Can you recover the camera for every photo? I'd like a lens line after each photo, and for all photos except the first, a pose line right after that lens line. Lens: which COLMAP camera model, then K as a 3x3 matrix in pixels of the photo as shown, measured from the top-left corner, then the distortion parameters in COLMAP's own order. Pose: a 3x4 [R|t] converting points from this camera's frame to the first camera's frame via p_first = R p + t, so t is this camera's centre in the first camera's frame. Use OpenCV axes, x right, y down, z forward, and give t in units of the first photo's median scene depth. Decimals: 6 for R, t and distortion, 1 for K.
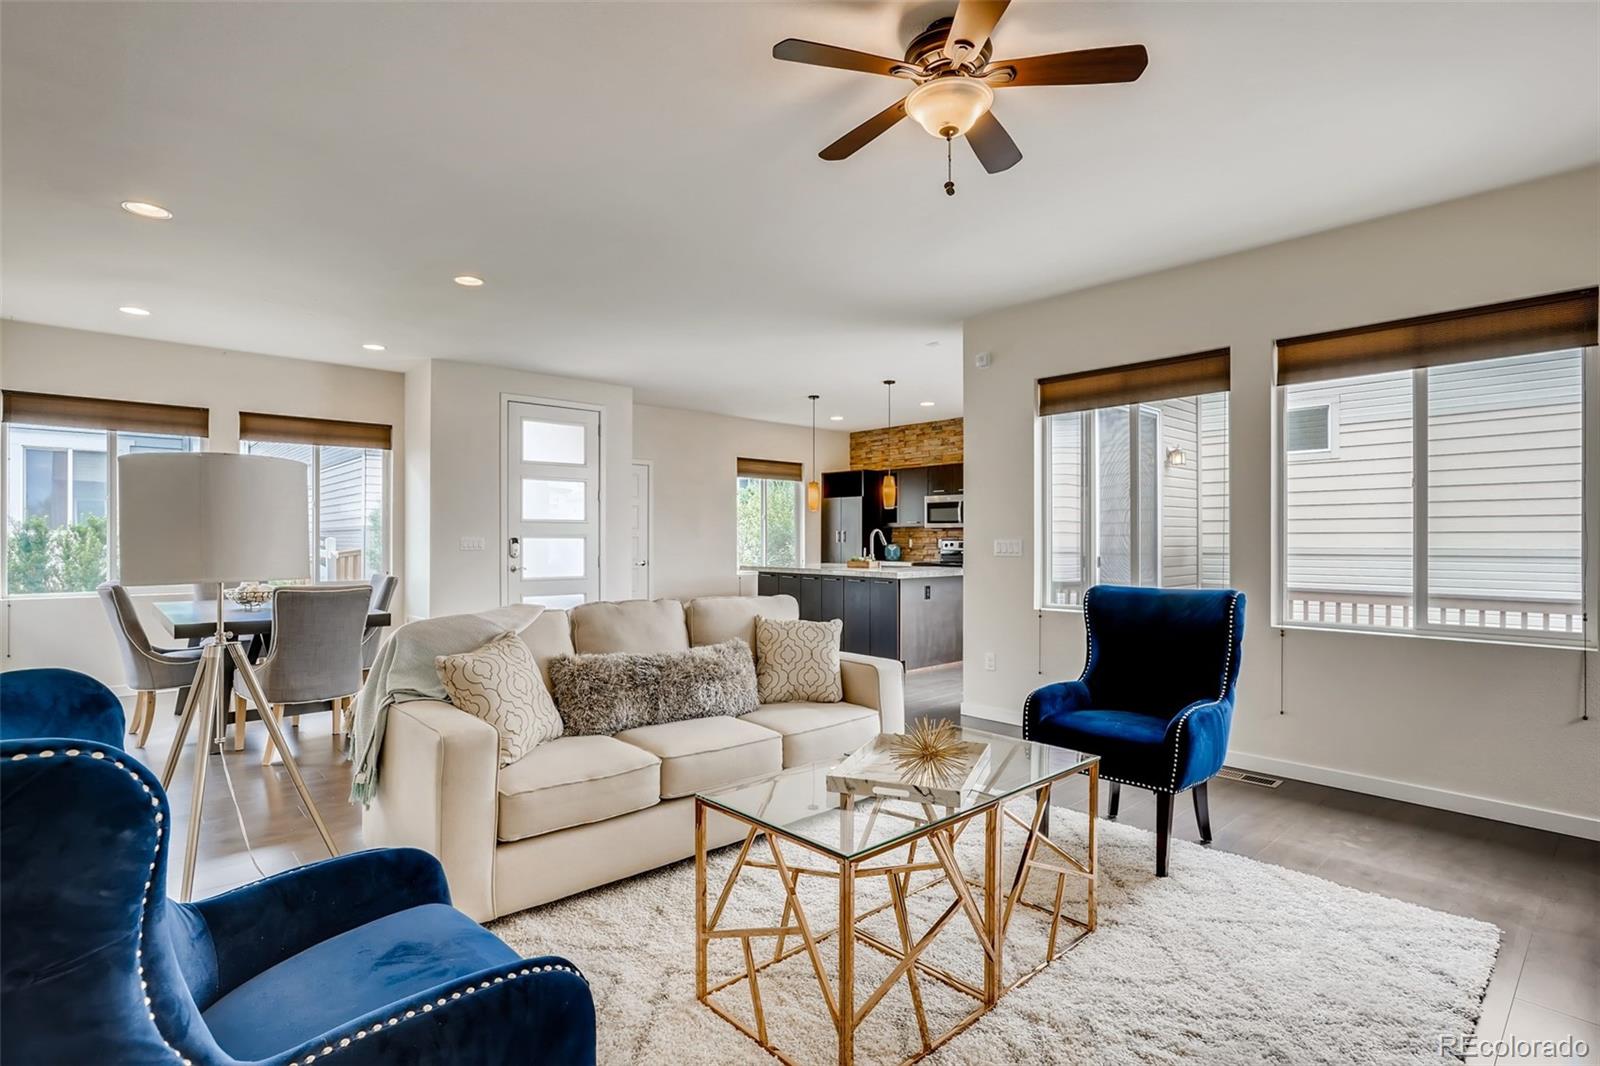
lens RADIAL K [[781.0, 0, 792.6], [0, 781.0, 537.7], [0, 0, 1]] dist [-0.038783, 0.020474]
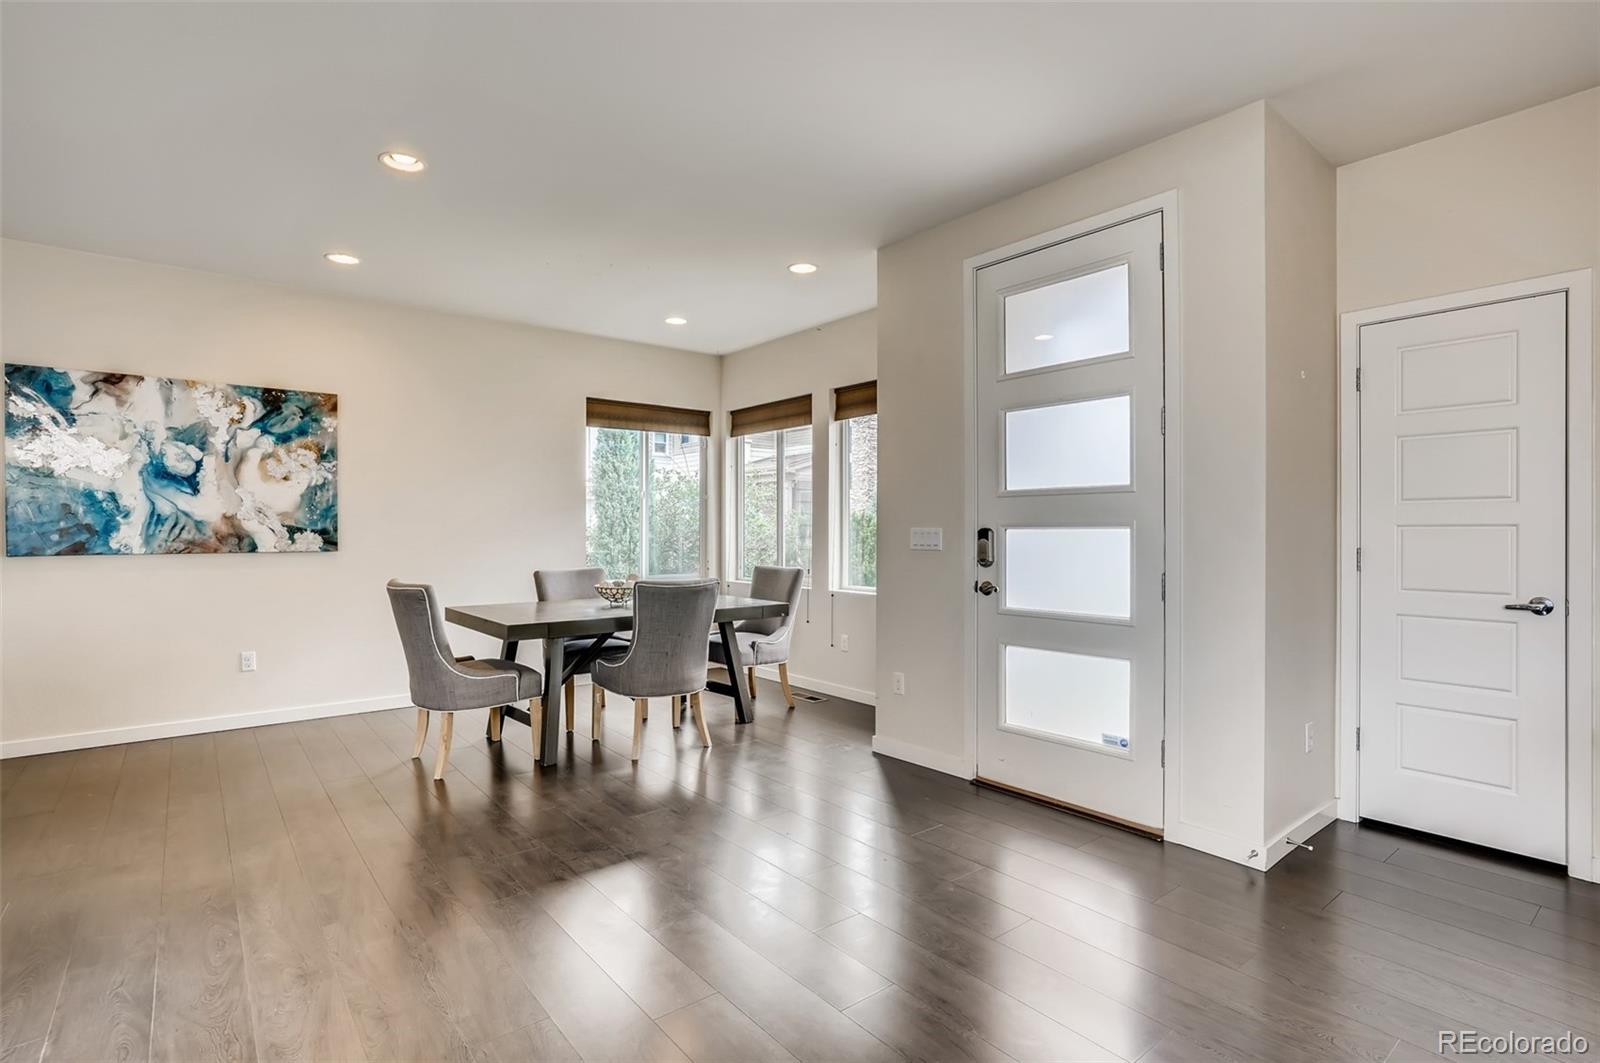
lens RADIAL K [[781.0, 0, 792.6], [0, 781.0, 536.2], [0, 0, 1]] dist [-0.038783, 0.020474]
pose [[-0.050225, 0.000572, -0.998738, 0.119975], [-0.000759, 1.000000, 0.000611, 0.003962], [0.998738, 0.000789, -0.050224, 0.640237]]
